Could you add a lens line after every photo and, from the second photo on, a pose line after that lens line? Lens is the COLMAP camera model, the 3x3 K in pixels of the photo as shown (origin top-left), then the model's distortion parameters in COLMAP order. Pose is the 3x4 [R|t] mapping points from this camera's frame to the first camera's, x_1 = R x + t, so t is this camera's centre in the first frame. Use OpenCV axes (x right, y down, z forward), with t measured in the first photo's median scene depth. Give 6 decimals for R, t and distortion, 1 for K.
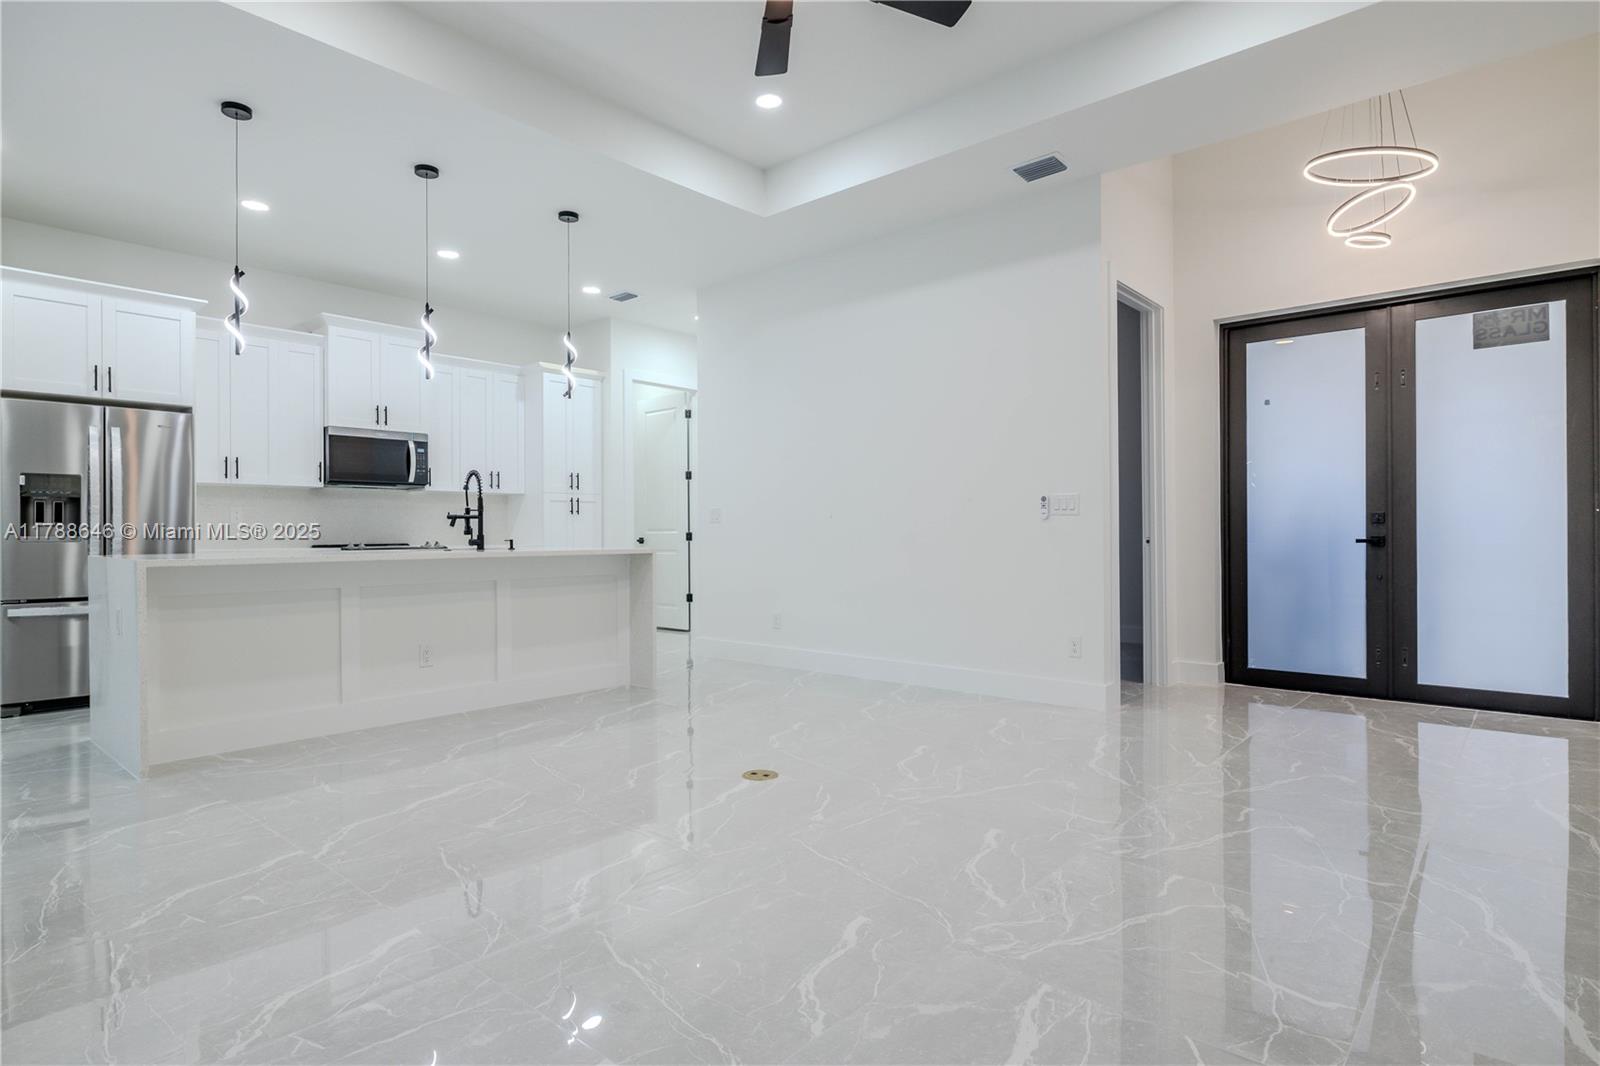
lens RADIAL K [[849.4, 0, 800.6], [0, 849.4, 534.0], [0, 0, 1]] dist [-0.001246, 0.000862]
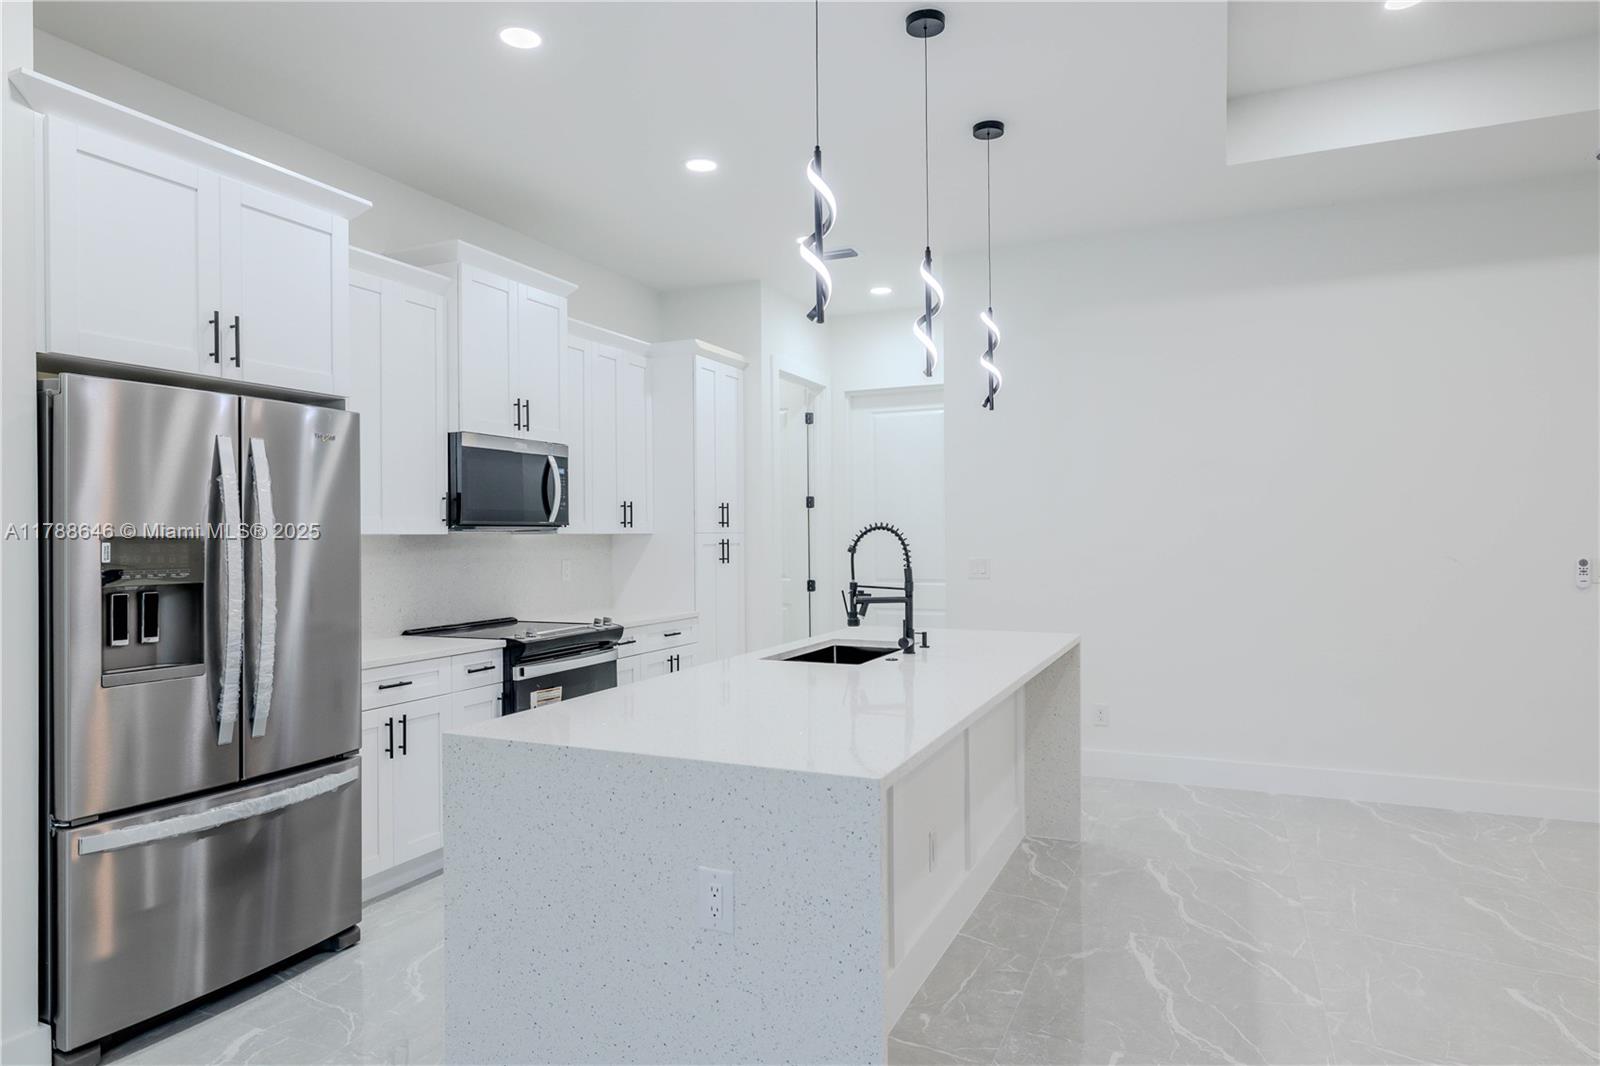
lens RADIAL K [[964.8, 0, 796.3], [0, 964.8, 530.9], [0, 0, 1]] dist [-0.003956, 0.001760]
pose [[0.953728, -0.000812, 0.300670, -0.654568], [0.002954, 0.999973, -0.006669, -0.064574], [-0.300657, 0.007249, 0.953705, 0.354251]]
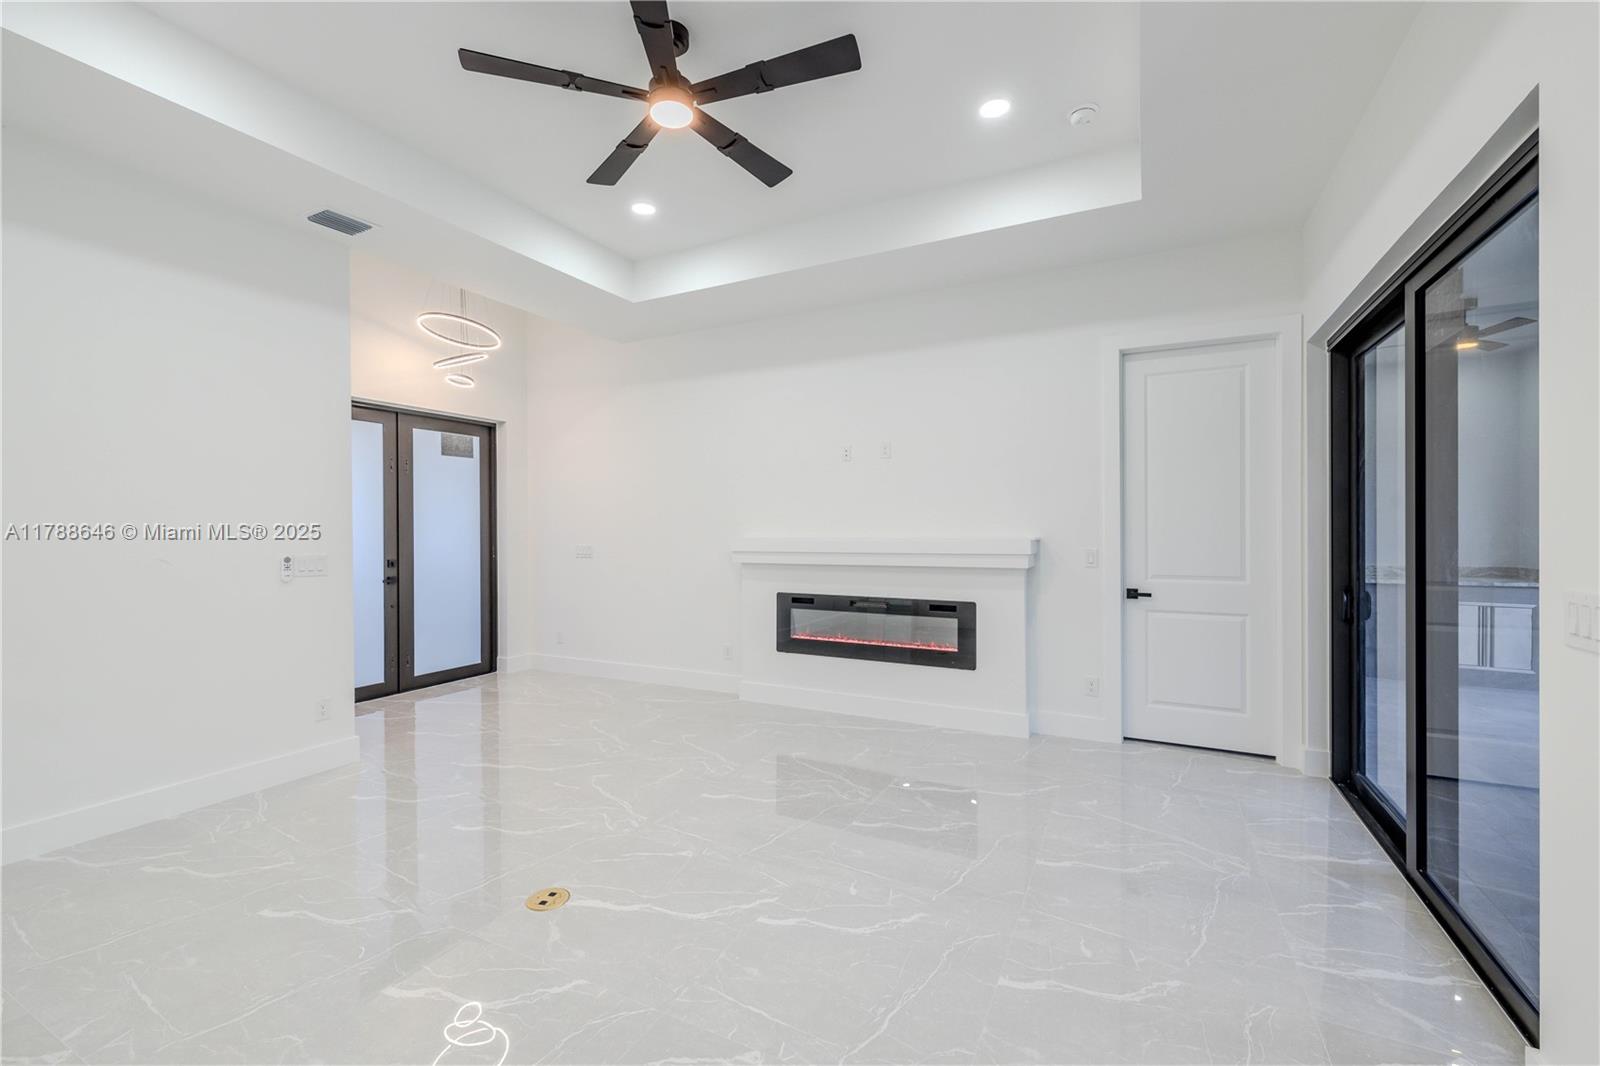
lens RADIAL K [[670.1, 0, 795.2], [0, 670.1, 529.7], [0, 0, 1]] dist [0.001559, -0.001069]
pose [[-0.241102, 0.005110, 0.970486, -0.532191], [0.007703, 0.999965, -0.003352, -0.065033], [-0.970469, 0.006668, -0.241132, 0.617942]]
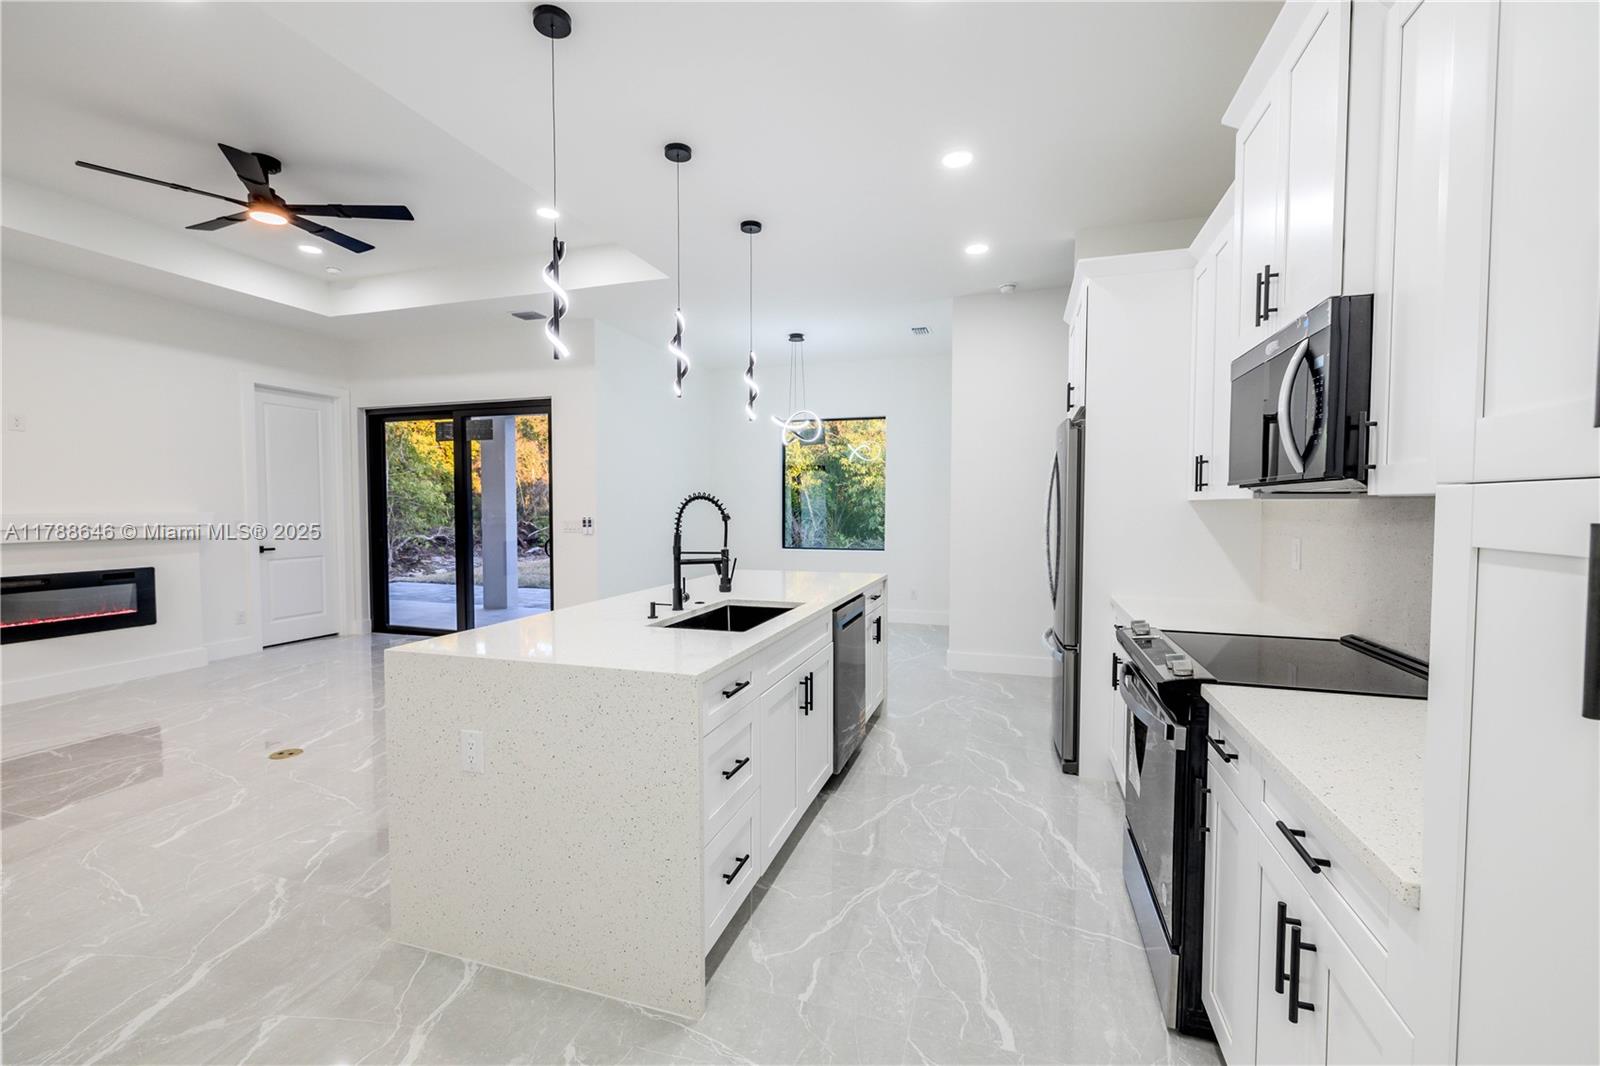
lens RADIAL K [[670.1, 0, 797.8], [0, 670.1, 531.3], [0, 0, 1]] dist [0.001559, -0.001069]
pose [[-0.917481, 0.017681, -0.397387, -0.250892], [0.001698, 0.999177, 0.040537, -0.067793], [0.397777, 0.036517, -0.916755, 1.509013]]
